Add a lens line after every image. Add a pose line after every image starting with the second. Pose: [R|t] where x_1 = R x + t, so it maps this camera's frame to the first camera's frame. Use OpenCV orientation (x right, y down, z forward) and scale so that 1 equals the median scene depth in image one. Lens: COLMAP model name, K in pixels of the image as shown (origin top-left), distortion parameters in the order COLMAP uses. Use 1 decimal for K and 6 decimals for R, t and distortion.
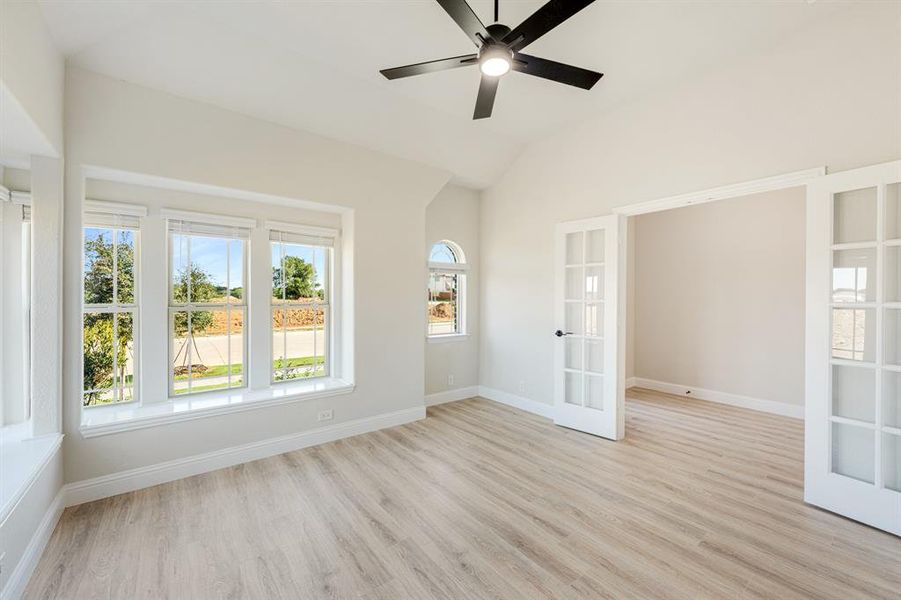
lens RADIAL K [[362.1, 0, 450.5], [0, 362.1, 300.0], [0, 0, 1]] dist [-0.001095, -0.000050]
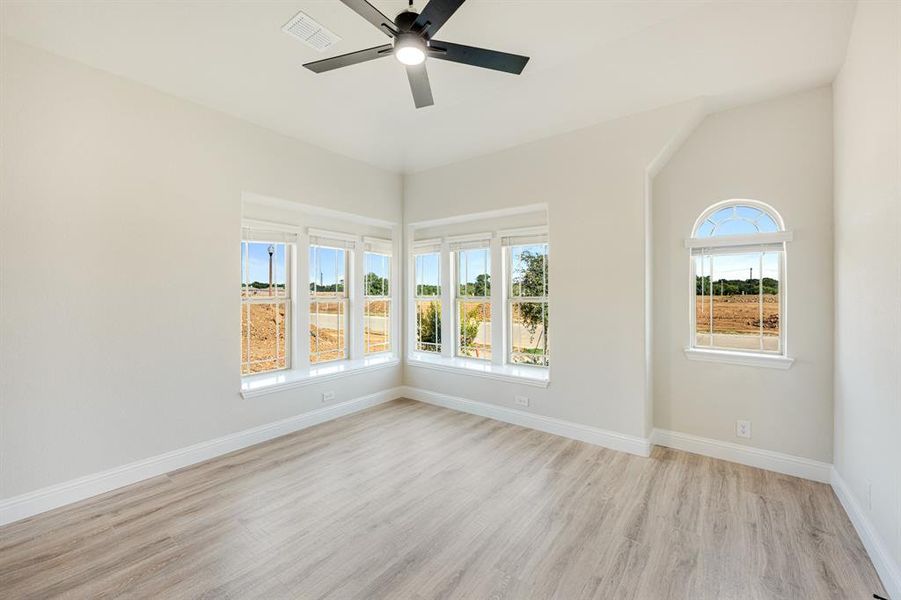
lens RADIAL K [[363.1, 0, 450.5], [0, 363.1, 300.0], [0, 0, 1]] dist [-0.000826, -0.000012]
pose [[0.247979, 0.017448, -0.968608, 0.682621], [-0.013304, 0.999805, 0.014604, 0.002522], [0.968674, 0.009265, 0.248162, 0.541852]]
